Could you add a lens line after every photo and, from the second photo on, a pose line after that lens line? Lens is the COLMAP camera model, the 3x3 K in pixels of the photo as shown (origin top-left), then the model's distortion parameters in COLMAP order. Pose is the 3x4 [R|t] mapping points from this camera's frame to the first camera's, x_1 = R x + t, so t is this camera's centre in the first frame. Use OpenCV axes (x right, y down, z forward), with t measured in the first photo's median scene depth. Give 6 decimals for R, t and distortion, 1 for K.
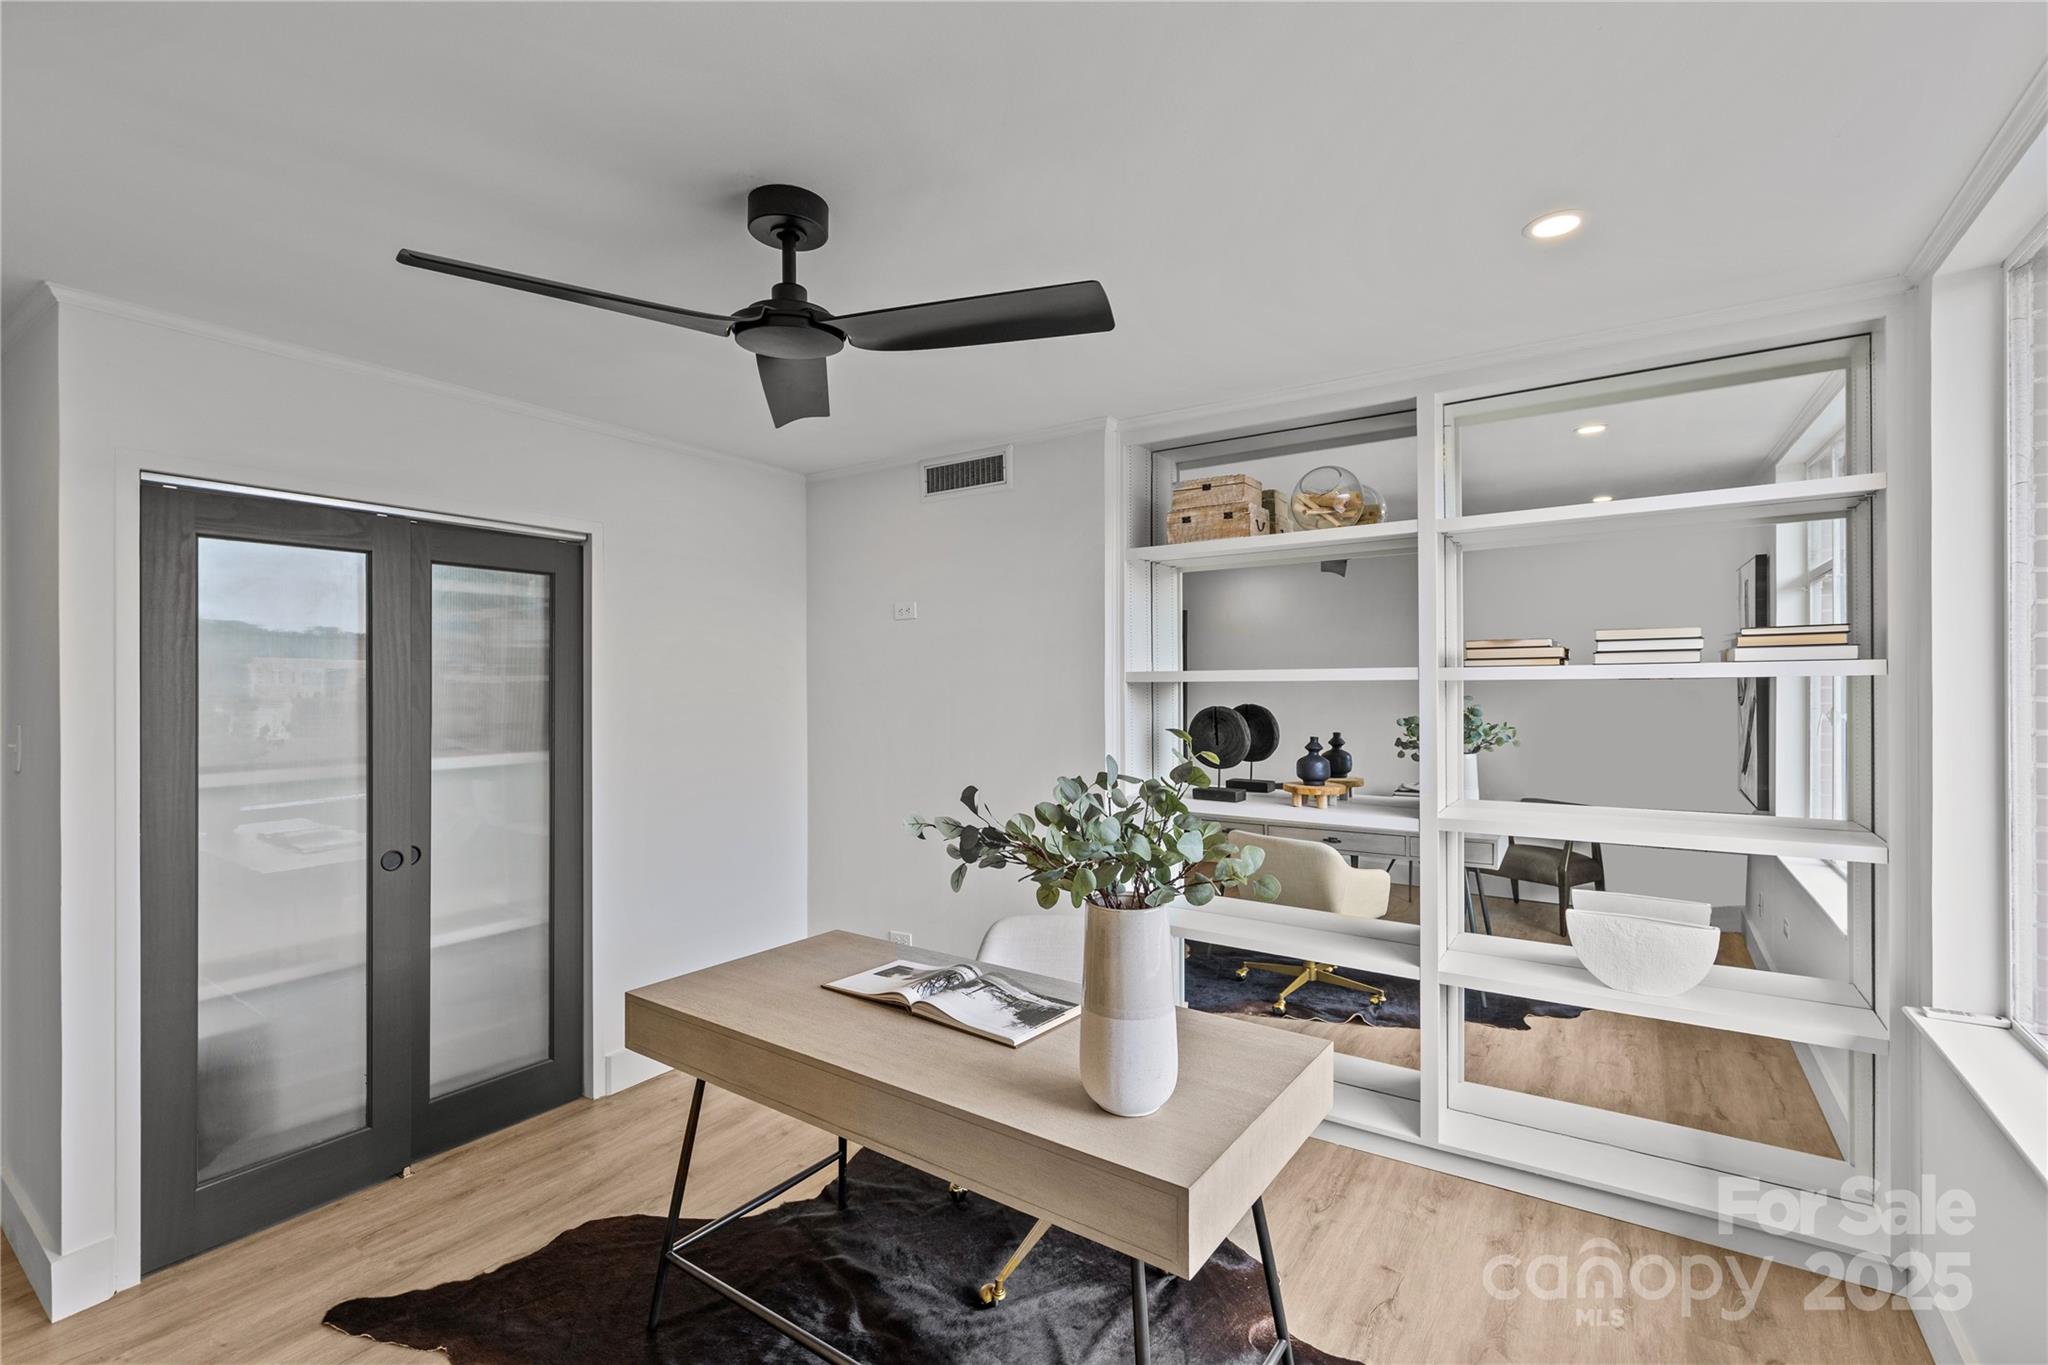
lens RADIAL K [[916.5, 0, 1012.7], [0, 916.5, 680.8], [0, 0, 1]] dist [0.001393, -0.000326]
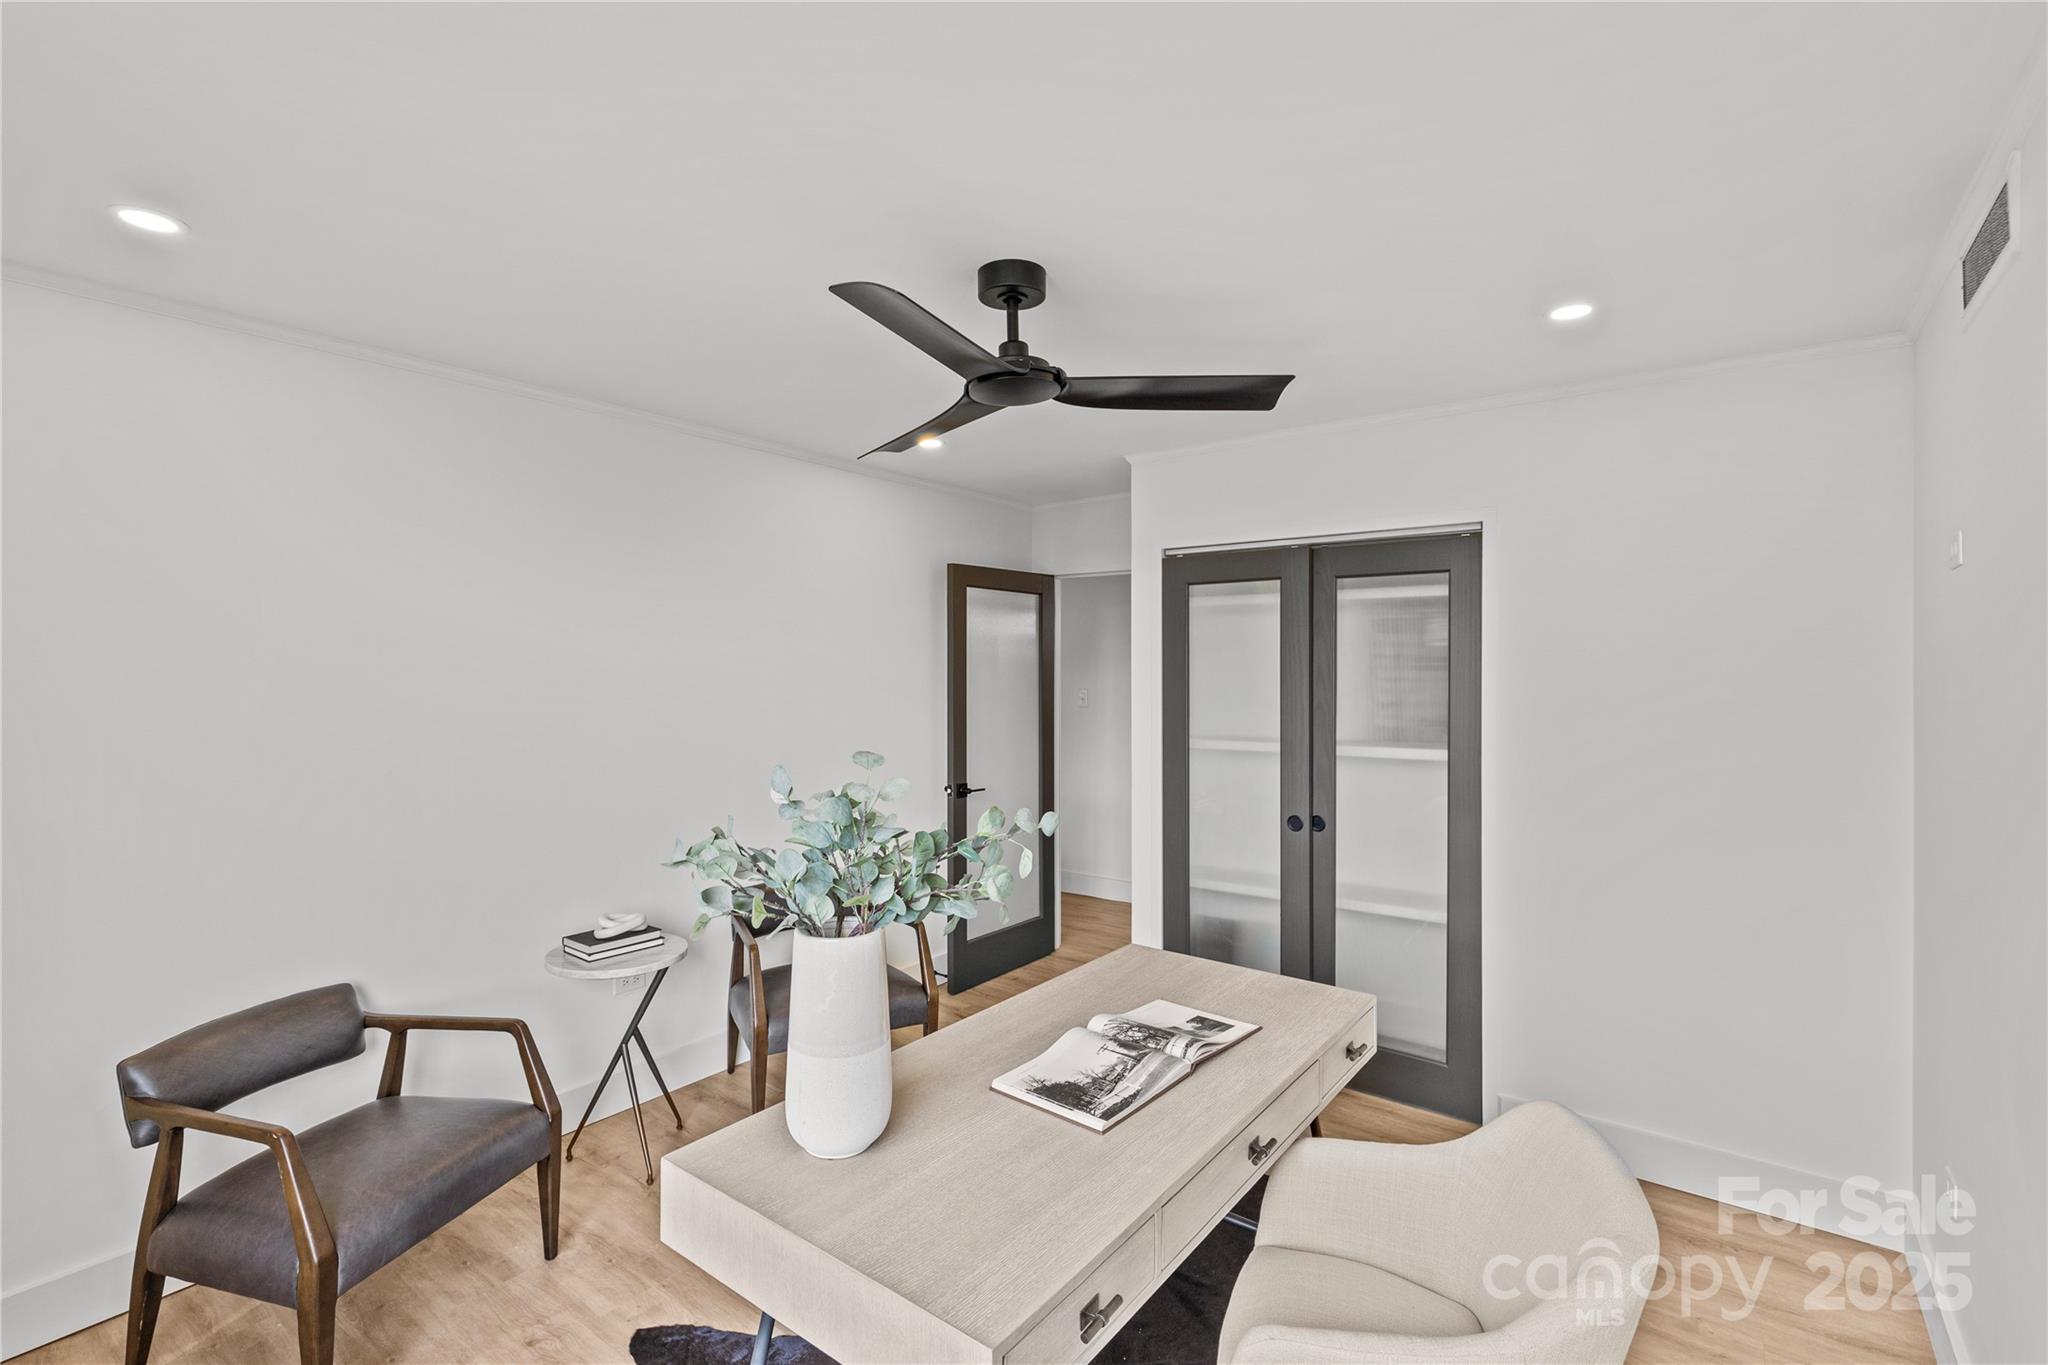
lens RADIAL K [[916.5, 0, 1012.7], [0, 916.5, 680.8], [0, 0, 1]] dist [0.001393, -0.000326]
pose [[-0.043723, 0.011827, -0.998974, 0.540510], [0.001267, 0.999930, 0.011783, -0.012350], [0.999043, -0.000750, -0.043735, 0.624811]]
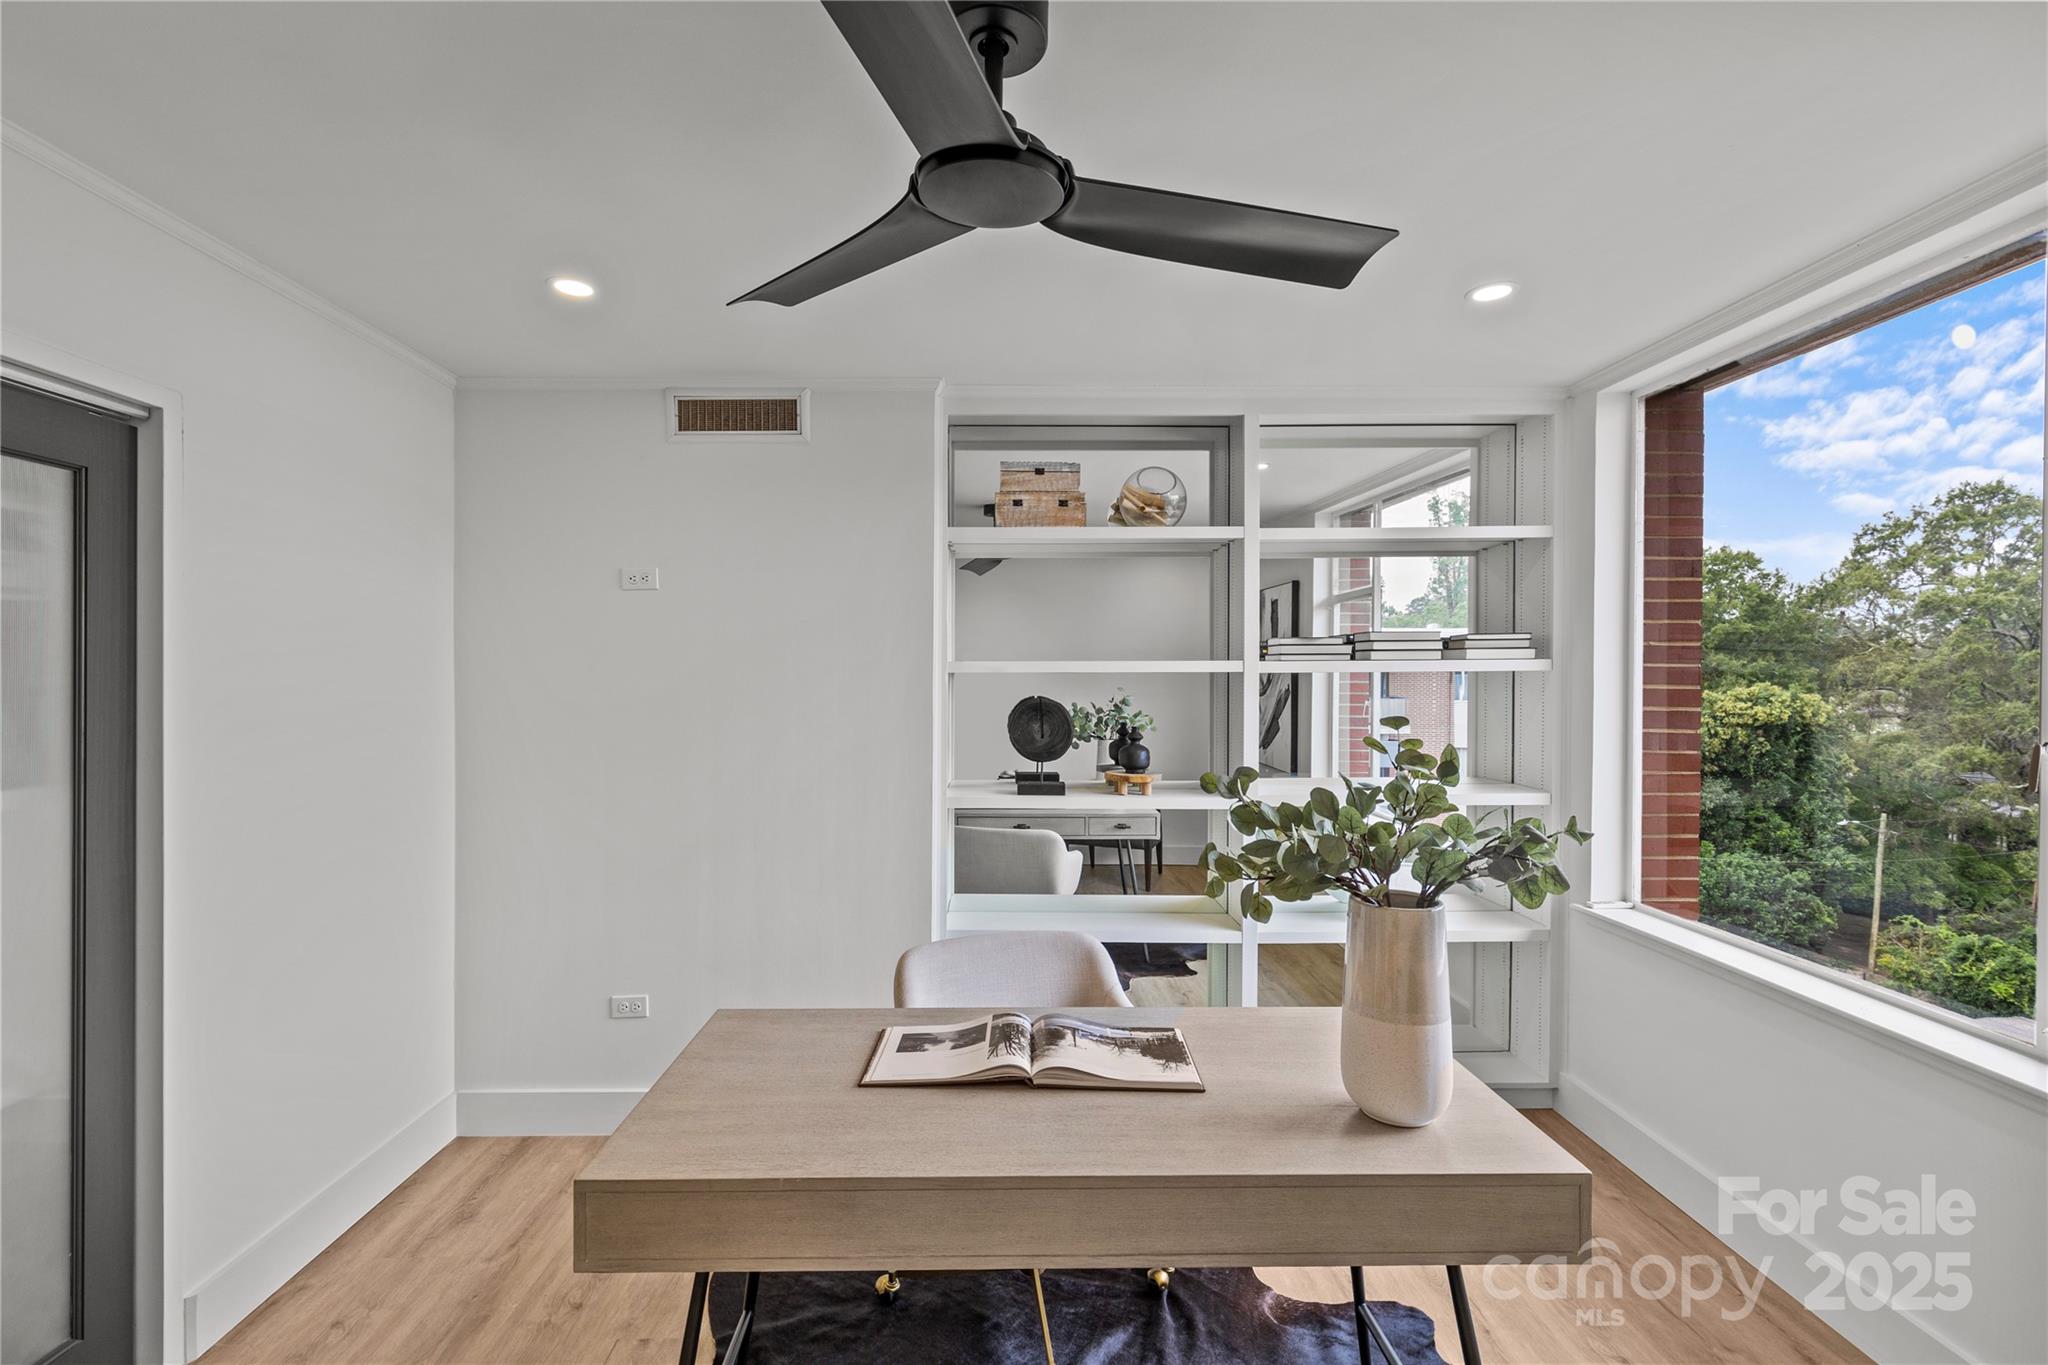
lens RADIAL K [[910.9, 0, 1004.4], [0, 910.9, 680.2], [0, 0, 1]] dist [0.000875, -0.000187]
pose [[0.815920, 0.002912, 0.578157, -0.378748], [-0.004473, 0.999989, 0.001275, 0.007804], [-0.578147, -0.003627, 0.815924, 0.241617]]
